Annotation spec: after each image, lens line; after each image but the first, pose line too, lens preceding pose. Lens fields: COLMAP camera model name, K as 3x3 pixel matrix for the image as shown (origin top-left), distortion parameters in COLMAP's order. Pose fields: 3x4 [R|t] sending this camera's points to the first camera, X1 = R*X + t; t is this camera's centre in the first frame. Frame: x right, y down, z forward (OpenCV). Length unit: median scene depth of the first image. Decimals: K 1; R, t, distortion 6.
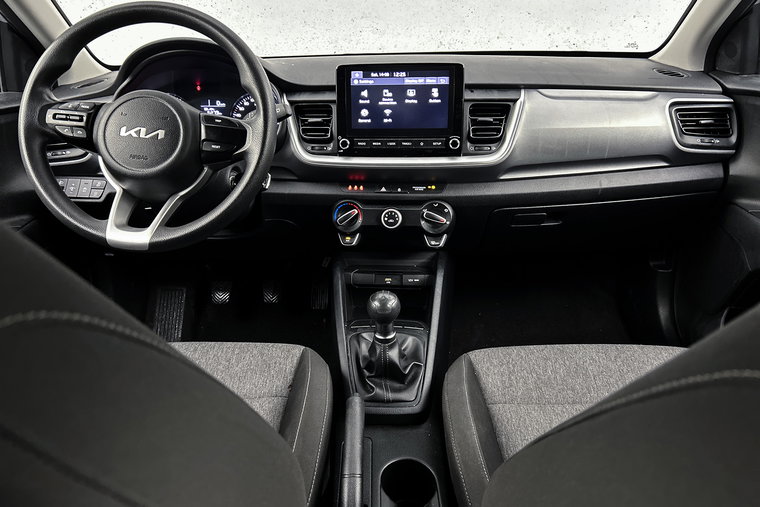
lens RADIAL K [[572.2, 0, 374.1], [0, 572.2, 258.7], [0, 0, 1]] dist [0.073873, -0.098182]
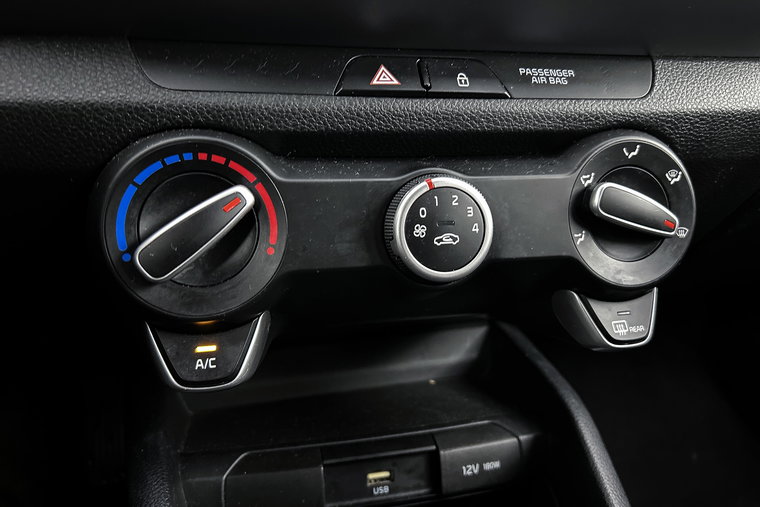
lens RADIAL K [[572.2, 0, 374.1], [0, 572.2, 258.7], [0, 0, 1]] dist [0.073873, -0.098182]
pose [[0.946478, -0.070918, 0.314880, -0.053313], [0.072940, 0.997322, 0.005374, -0.063809], [-0.314418, 0.017881, 0.949116, 0.841668]]
